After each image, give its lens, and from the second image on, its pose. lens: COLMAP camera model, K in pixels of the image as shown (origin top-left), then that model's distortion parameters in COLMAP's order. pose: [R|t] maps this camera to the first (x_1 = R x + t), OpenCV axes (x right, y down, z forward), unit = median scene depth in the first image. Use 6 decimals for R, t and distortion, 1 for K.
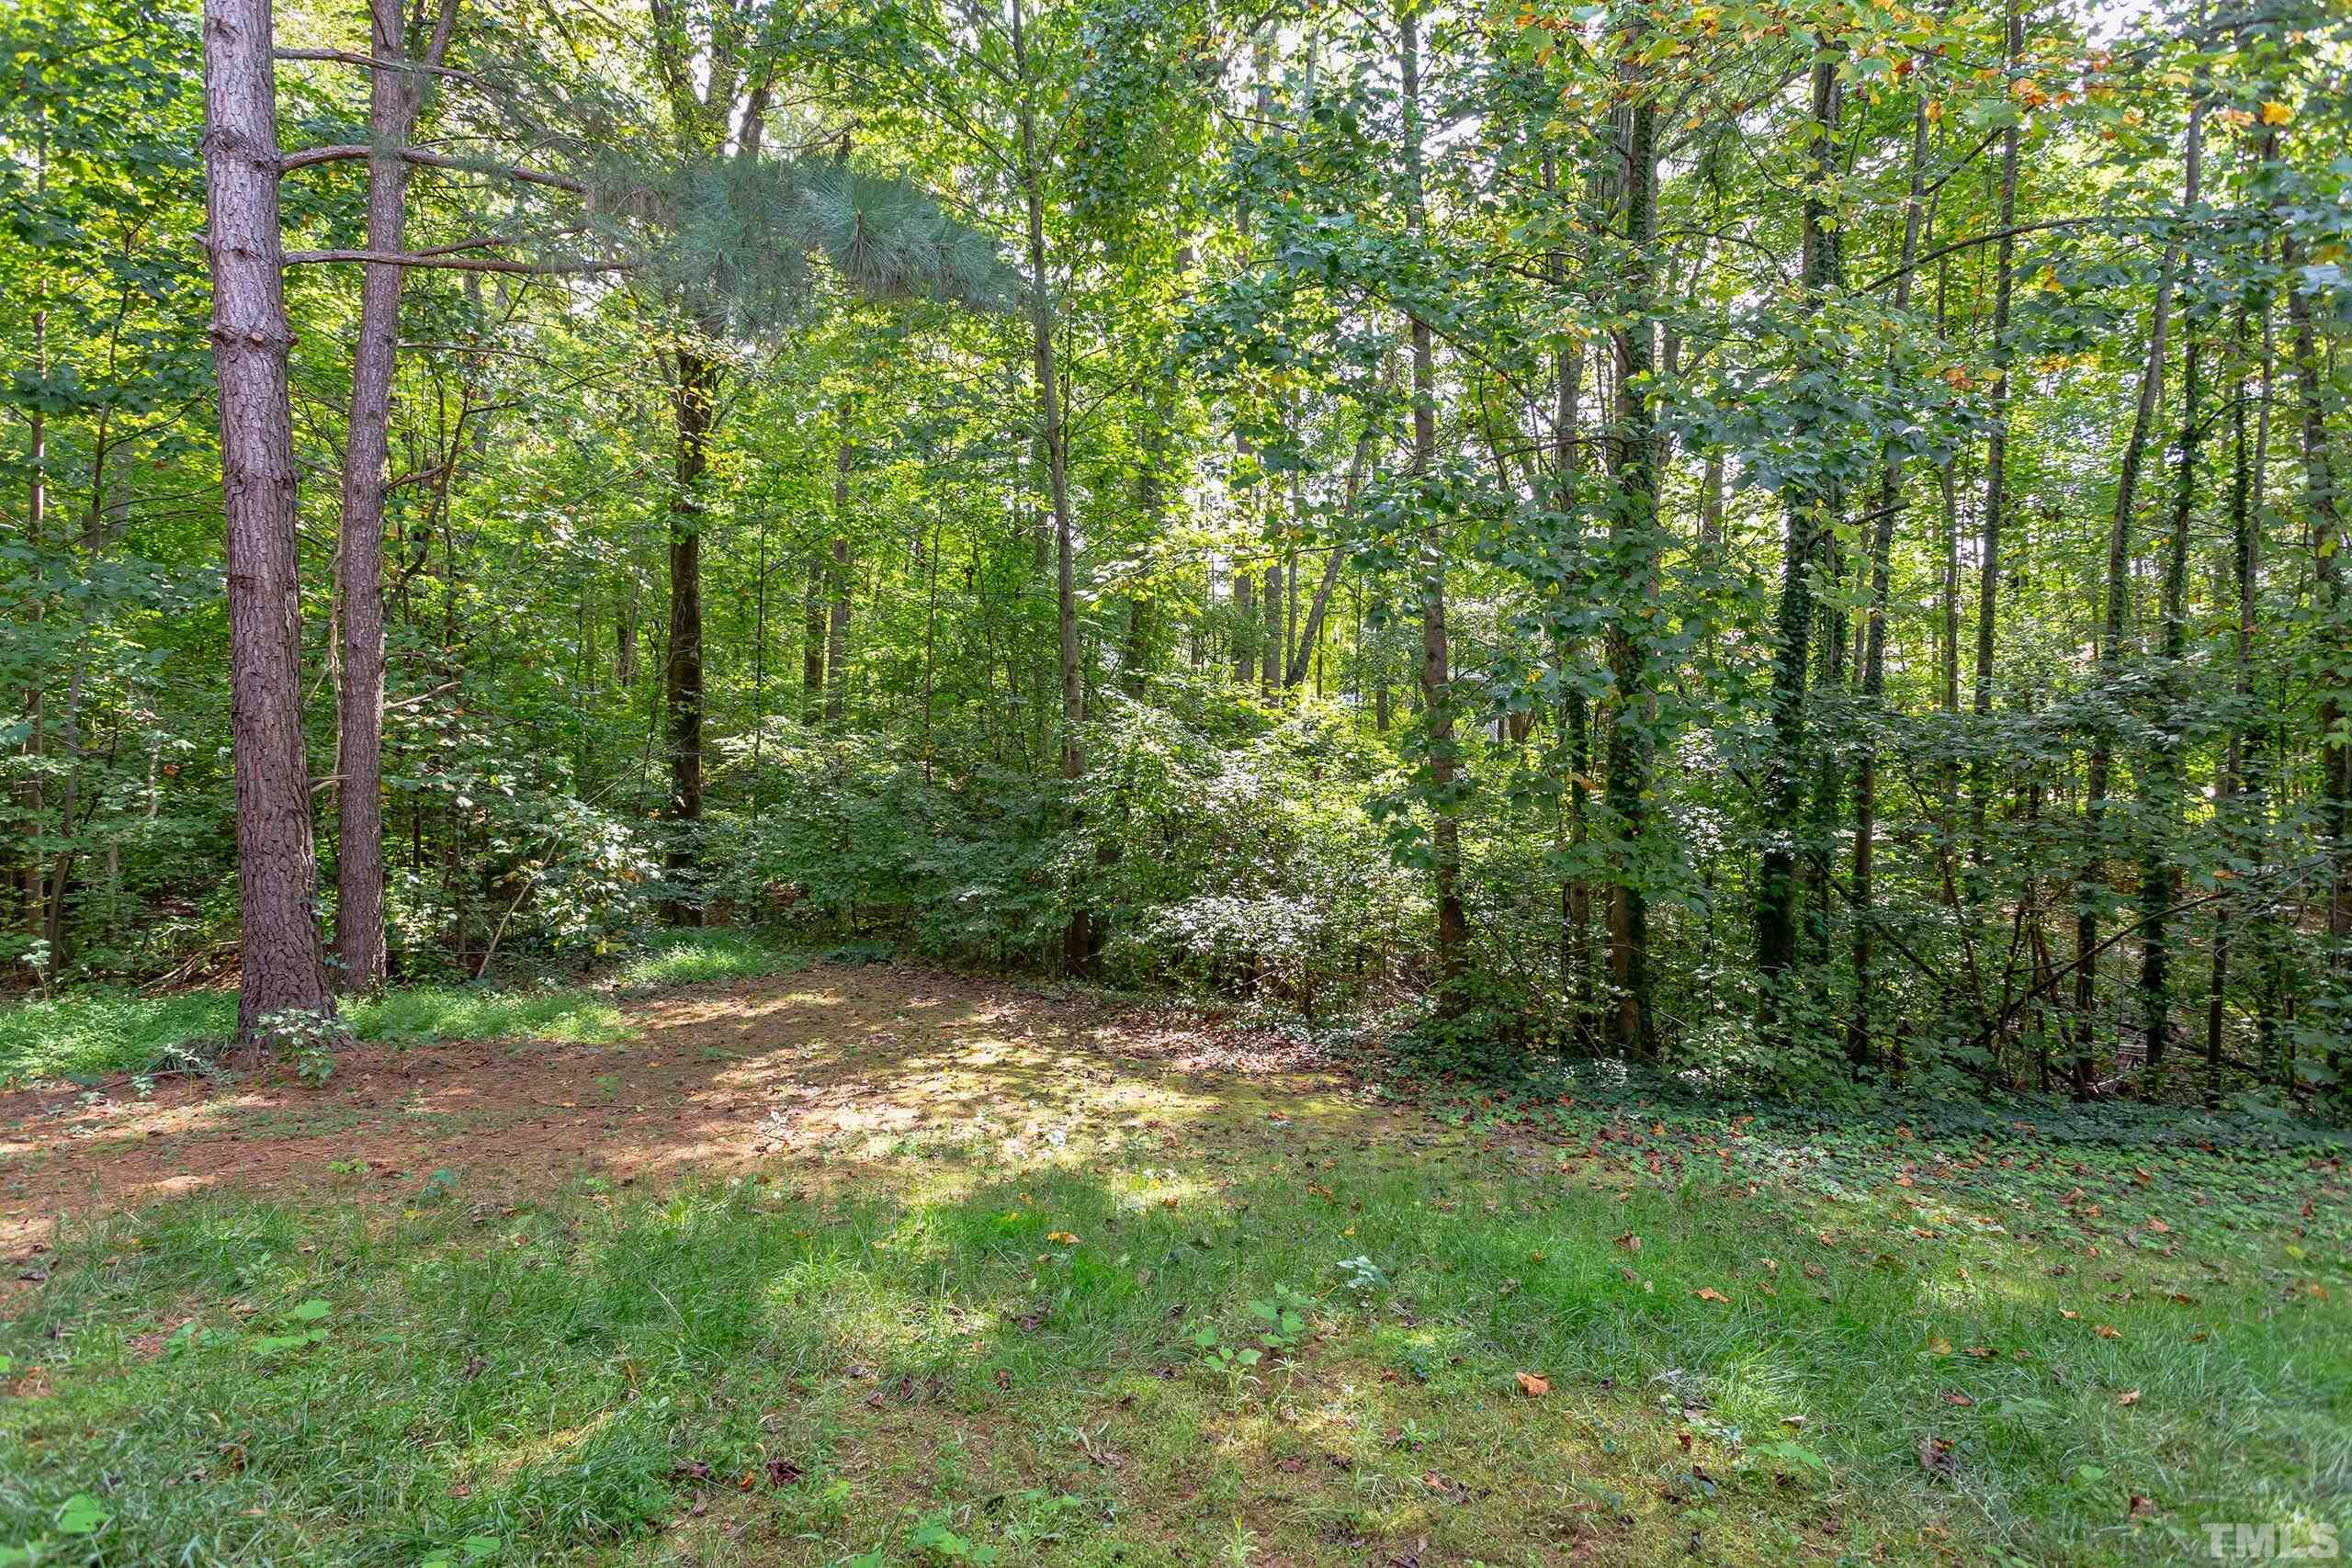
lens RADIAL K [[1126.8, 0, 1161.2], [0, 1126.8, 769.6], [0, 0, 1]] dist [-0.002729, 0.011645]
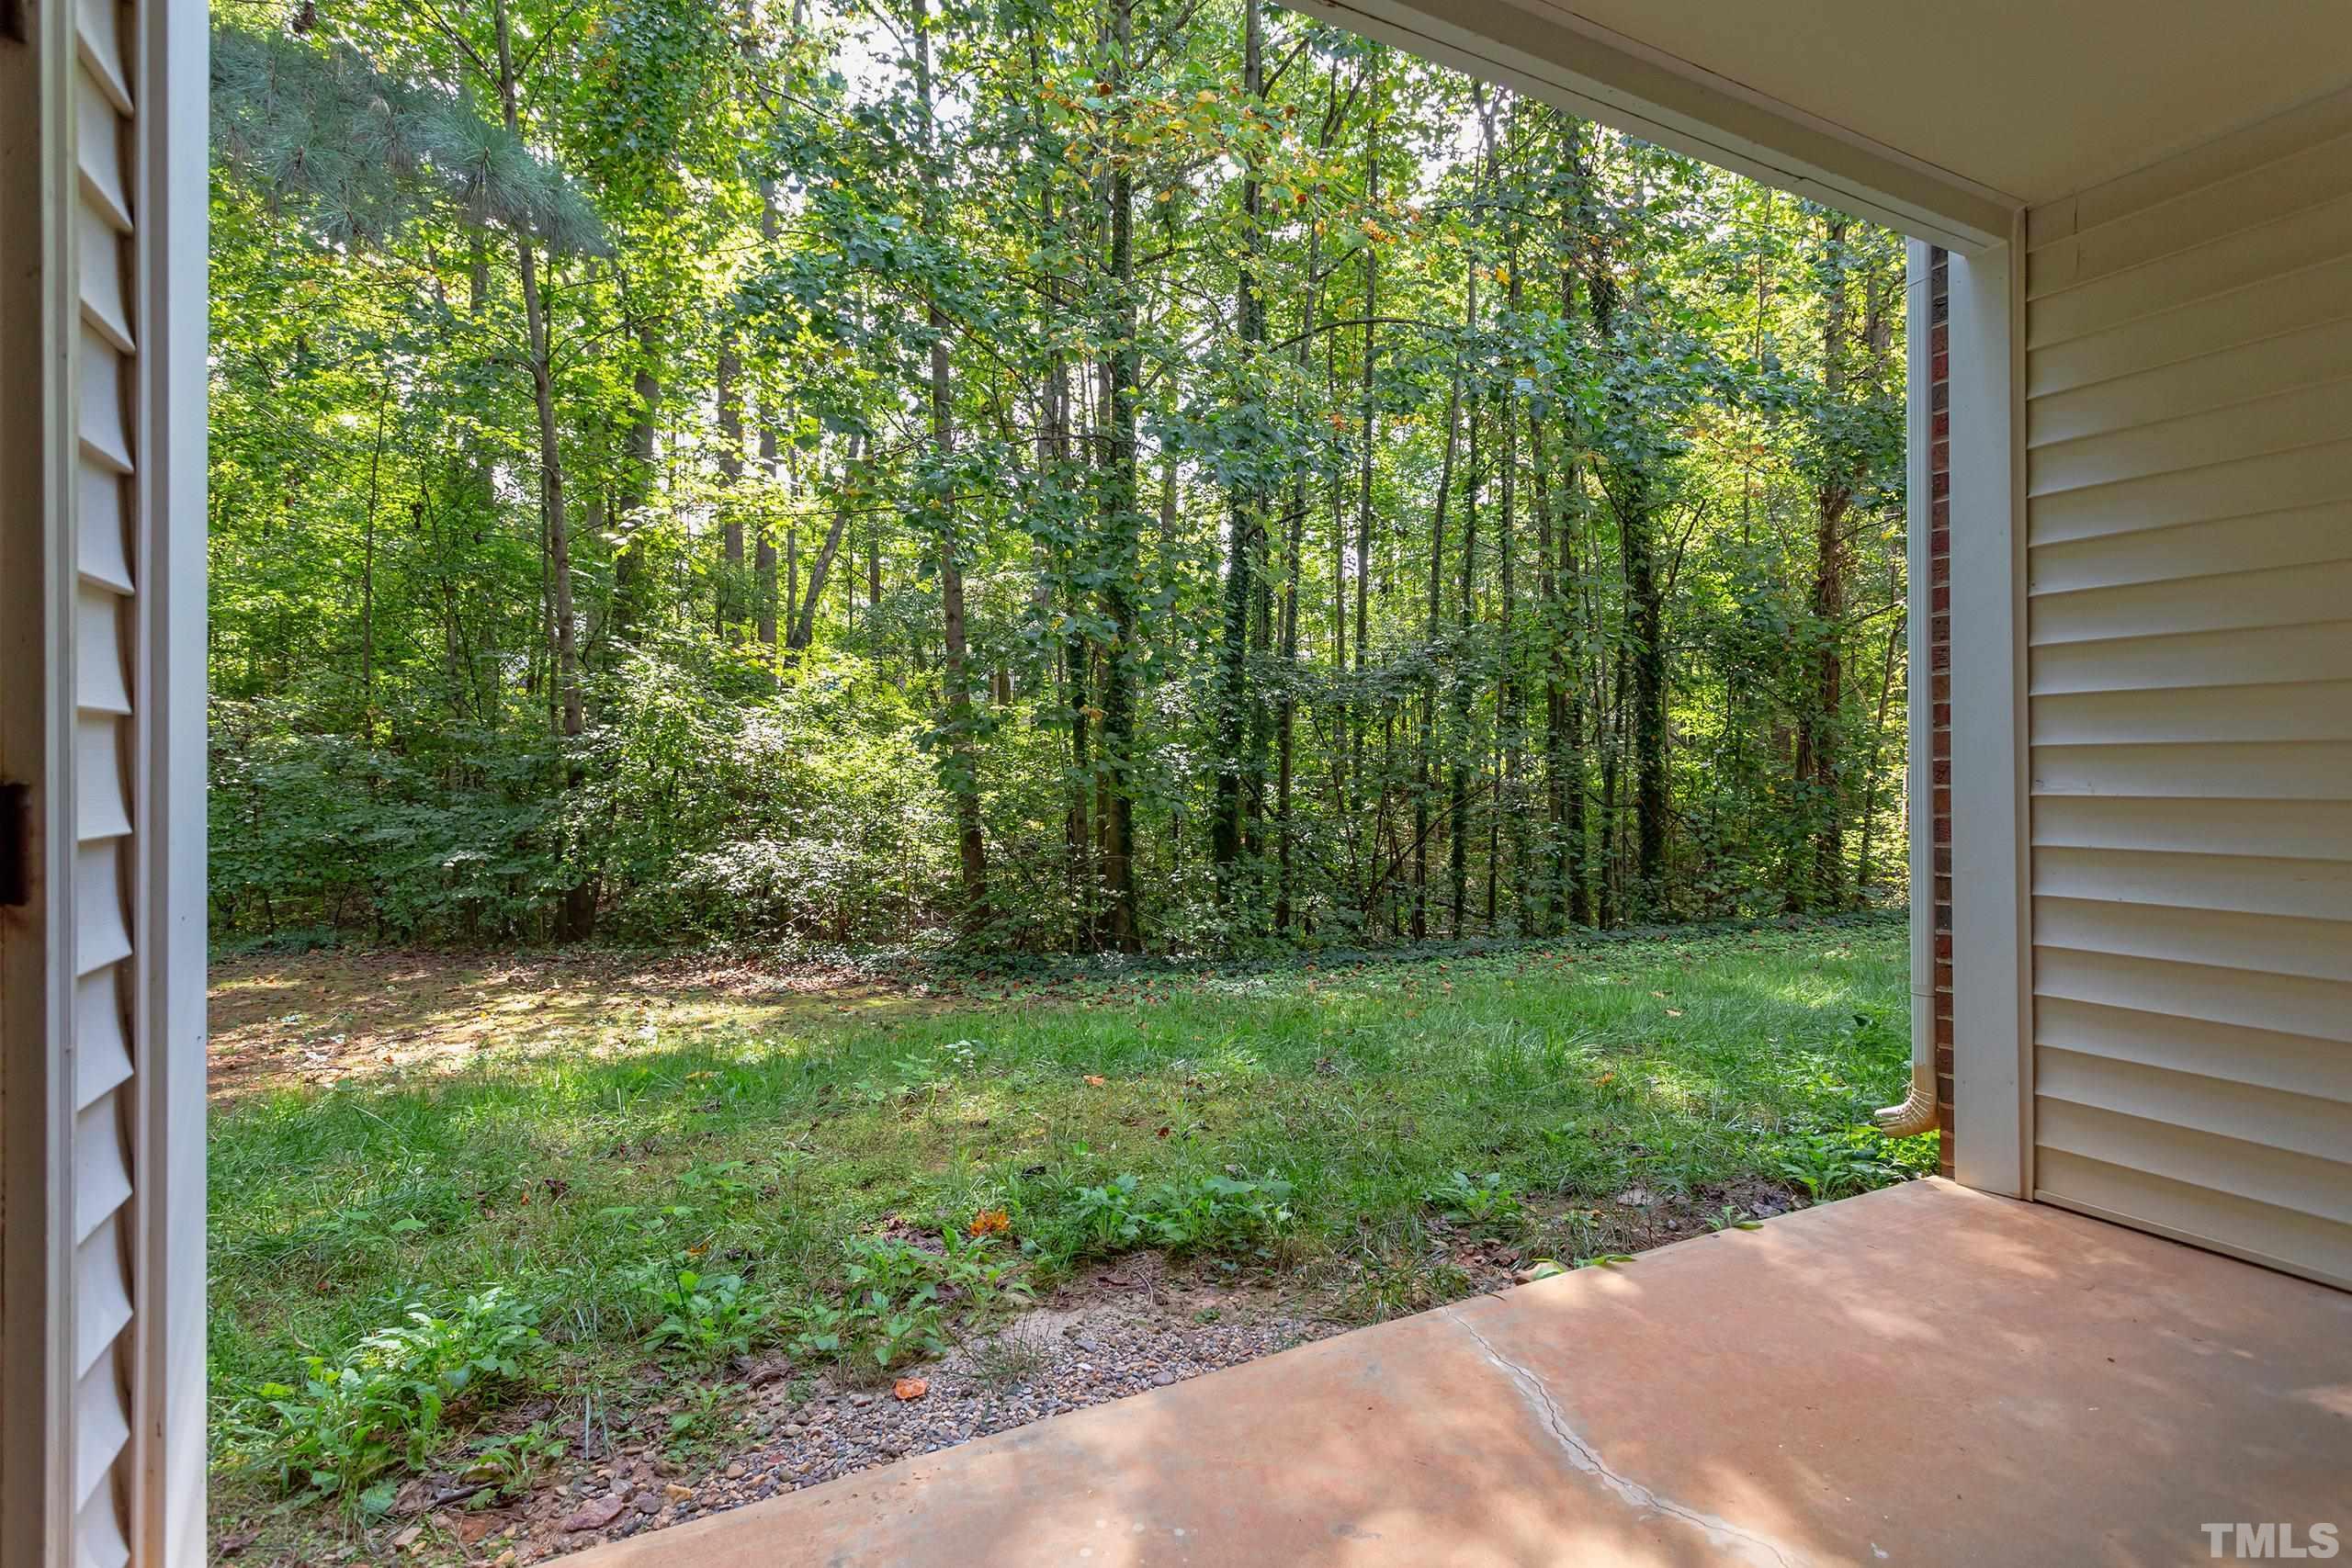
lens RADIAL K [[1146.9, 0, 1172.5], [0, 1146.9, 772.0], [0, 0, 1]] dist [0.001032, 0.002122]
pose [[0.896206, -0.018810, 0.443239, -0.076728], [0.012822, 0.999782, 0.016502, 0.040399], [-0.443453, -0.009106, 0.896251, -0.123238]]
